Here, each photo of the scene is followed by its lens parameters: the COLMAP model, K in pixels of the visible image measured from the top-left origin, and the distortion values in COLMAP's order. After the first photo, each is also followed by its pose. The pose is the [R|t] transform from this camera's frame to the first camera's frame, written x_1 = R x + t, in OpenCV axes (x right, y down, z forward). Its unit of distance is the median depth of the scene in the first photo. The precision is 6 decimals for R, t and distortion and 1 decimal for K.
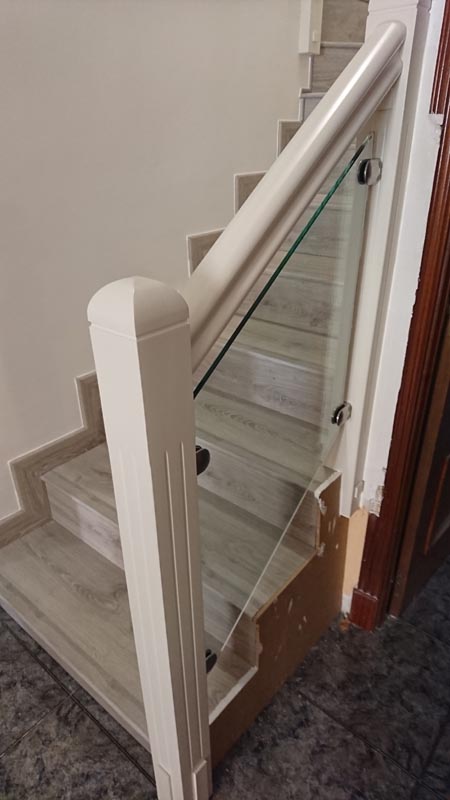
lens RADIAL K [[505.3, 0, 229.5], [0, 505.3, 401.1], [0, 0, 1]] dist [0.091894, -0.126351]
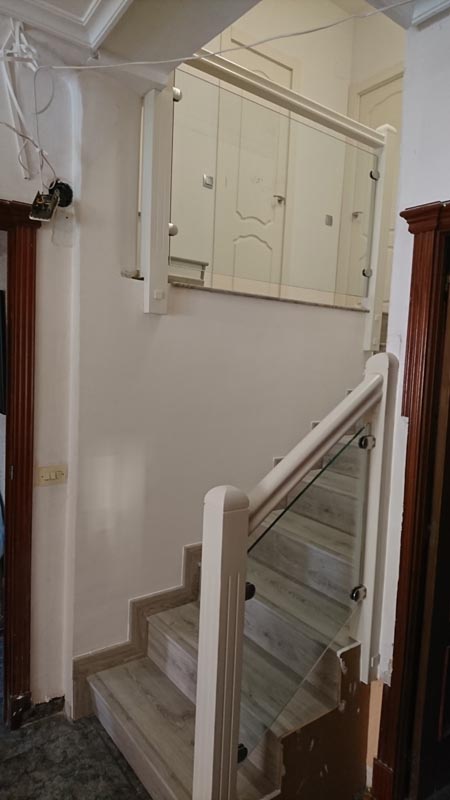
lens RADIAL K [[505.3, 0, 229.5], [0, 505.3, 401.1], [0, 0, 1]] dist [0.091894, -0.126351]
pose [[0.972901, 0.074074, -0.219037, 0.129714], [-0.152948, 0.916609, -0.369371, 0.107315], [0.173410, 0.392863, 0.903099, -0.528999]]
